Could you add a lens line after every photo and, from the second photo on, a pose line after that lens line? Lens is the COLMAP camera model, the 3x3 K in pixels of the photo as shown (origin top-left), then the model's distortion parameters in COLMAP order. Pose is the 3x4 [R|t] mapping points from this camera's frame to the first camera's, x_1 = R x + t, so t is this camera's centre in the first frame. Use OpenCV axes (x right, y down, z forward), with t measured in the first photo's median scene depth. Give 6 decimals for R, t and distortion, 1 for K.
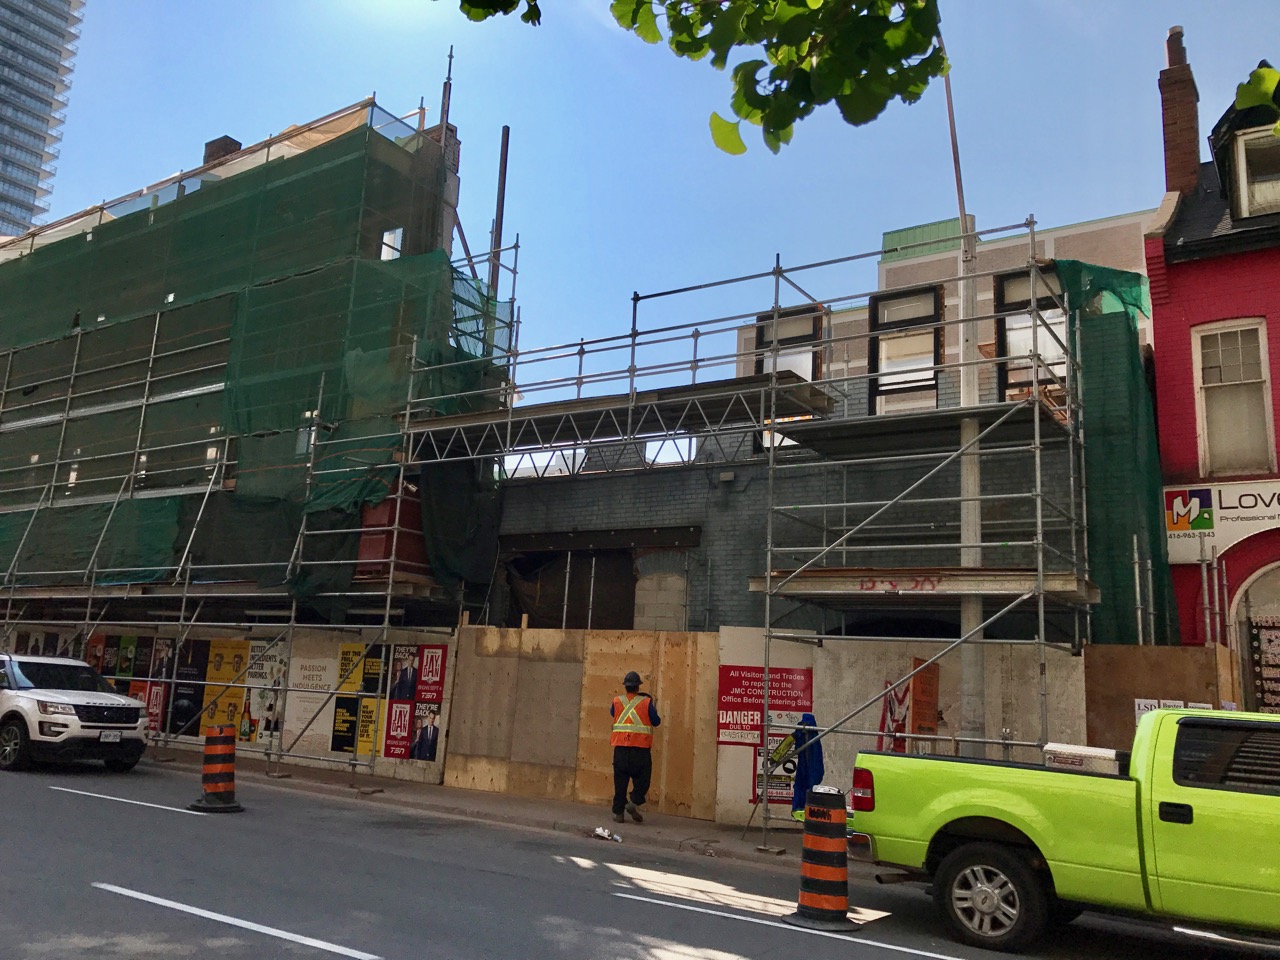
lens RADIAL K [[1034.0, 0, 640.0], [0, 1034.0, 480.0], [0, 0, 1]] dist [0.109637, -0.090174]
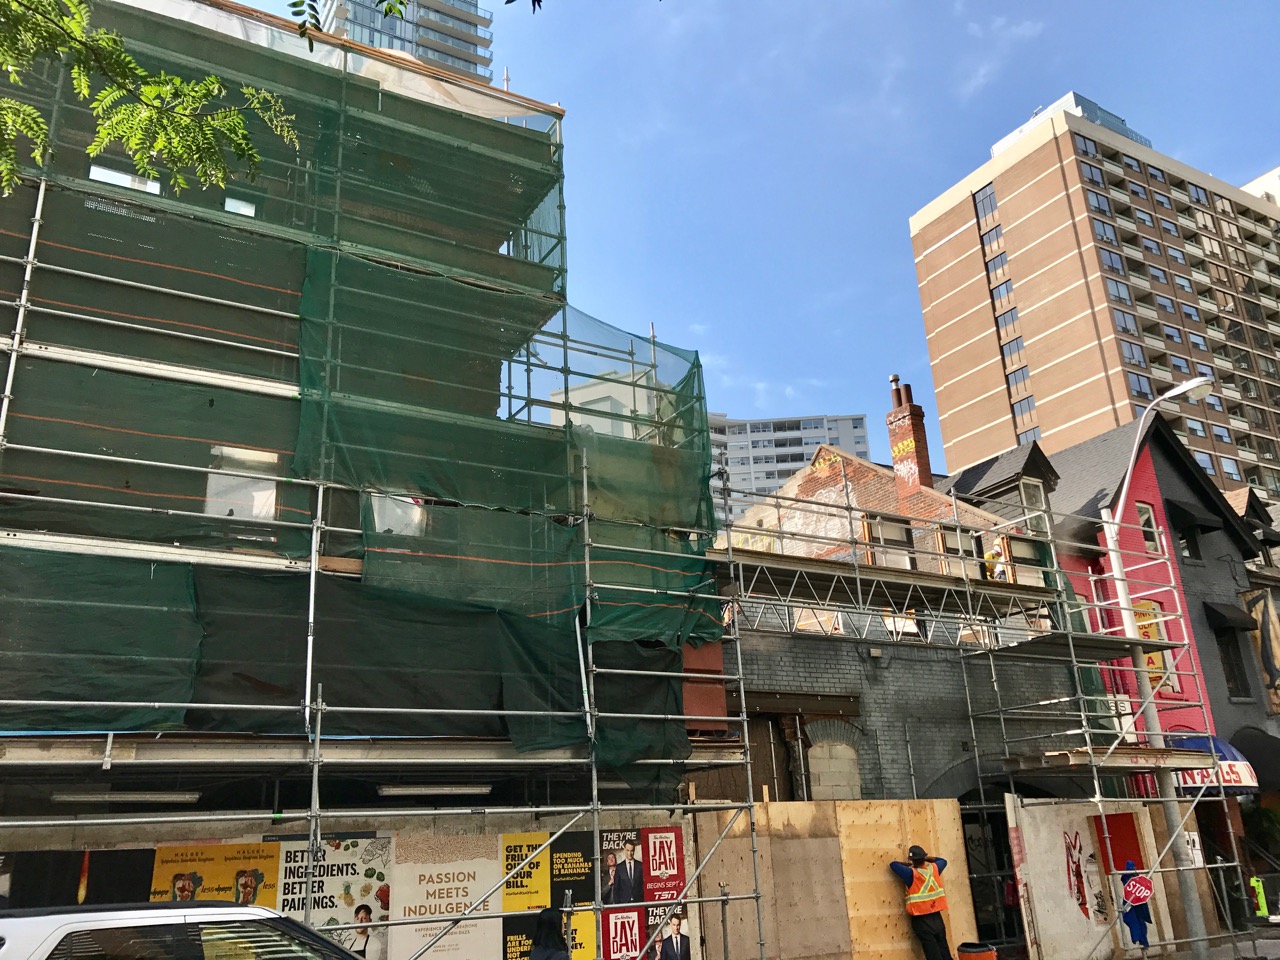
lens RADIAL K [[1059.6, 0, 660.9], [0, 1059.6, 477.9], [0, 0, 1]] dist [0.032749, -0.001749]
pose [[0.421810, 0.232107, 0.876471, -1.007315], [-0.110376, 0.972634, -0.204453, 0.069154], [-0.899941, -0.010501, 0.435886, 0.684430]]
